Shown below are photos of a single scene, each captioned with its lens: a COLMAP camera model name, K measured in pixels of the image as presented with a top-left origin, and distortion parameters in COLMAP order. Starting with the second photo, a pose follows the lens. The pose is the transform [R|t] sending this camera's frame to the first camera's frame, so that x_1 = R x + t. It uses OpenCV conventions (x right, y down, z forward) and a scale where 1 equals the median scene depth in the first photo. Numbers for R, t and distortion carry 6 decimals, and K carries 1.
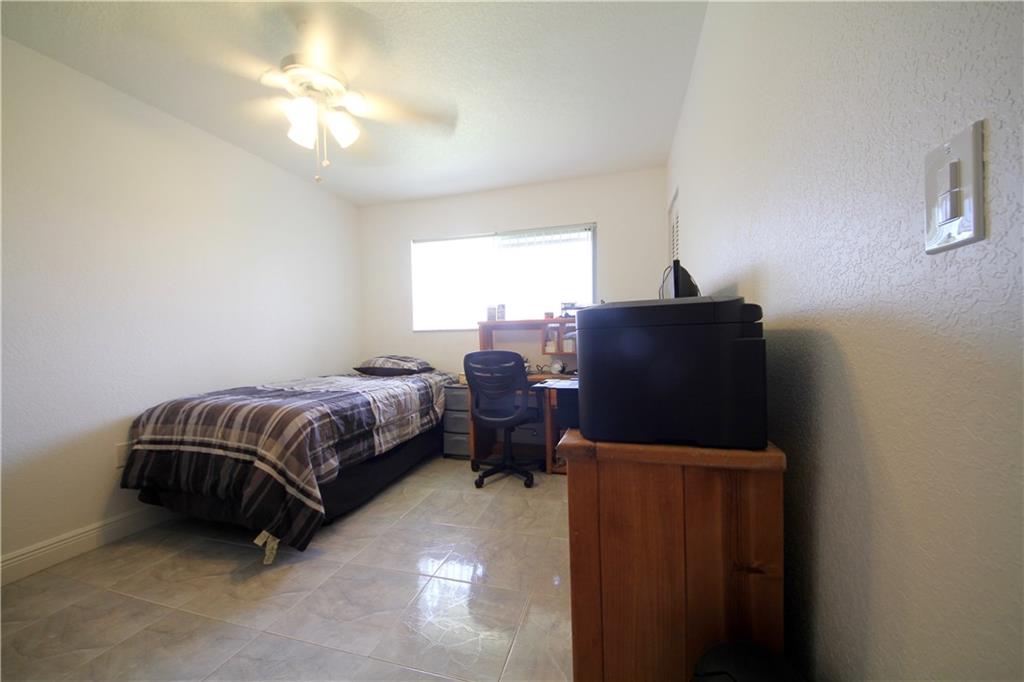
lens RADIAL K [[382.8, 0, 509.9], [0, 382.8, 349.4], [0, 0, 1]] dist [-0.000403, -0.000161]
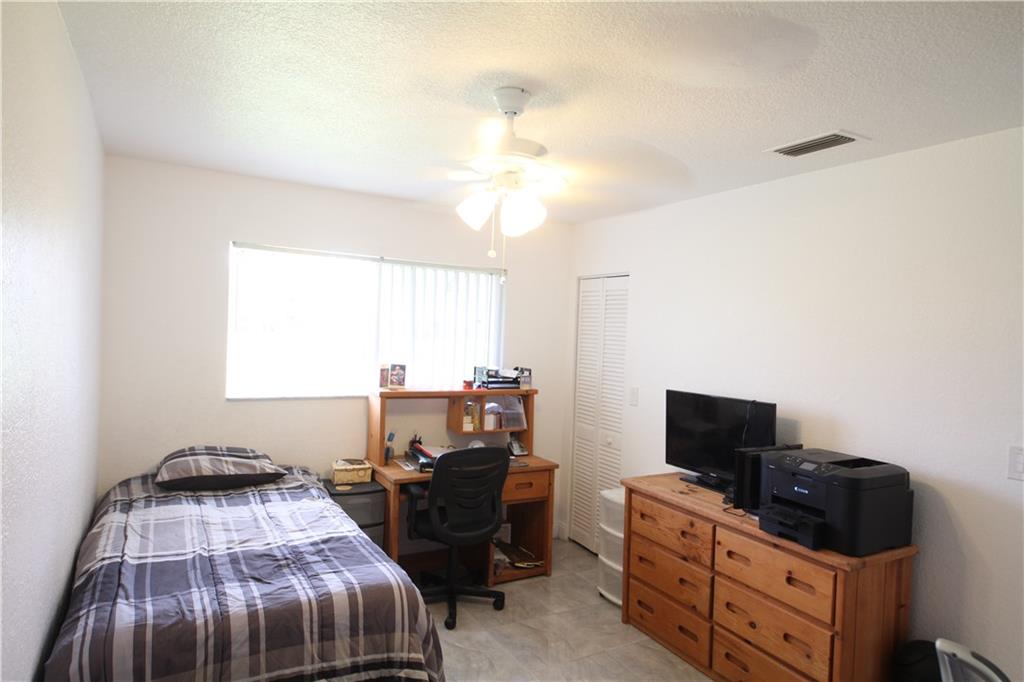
lens RADIAL K [[624.4, 0, 512.0], [0, 624.4, 341.0], [0, 0, 1]] dist [0.024998, 0.000112]
pose [[0.694233, 0.029941, 0.719127, -0.774633], [-0.032324, 0.999423, -0.010406, -0.169864], [-0.719024, -0.016022, 0.694801, 0.048864]]
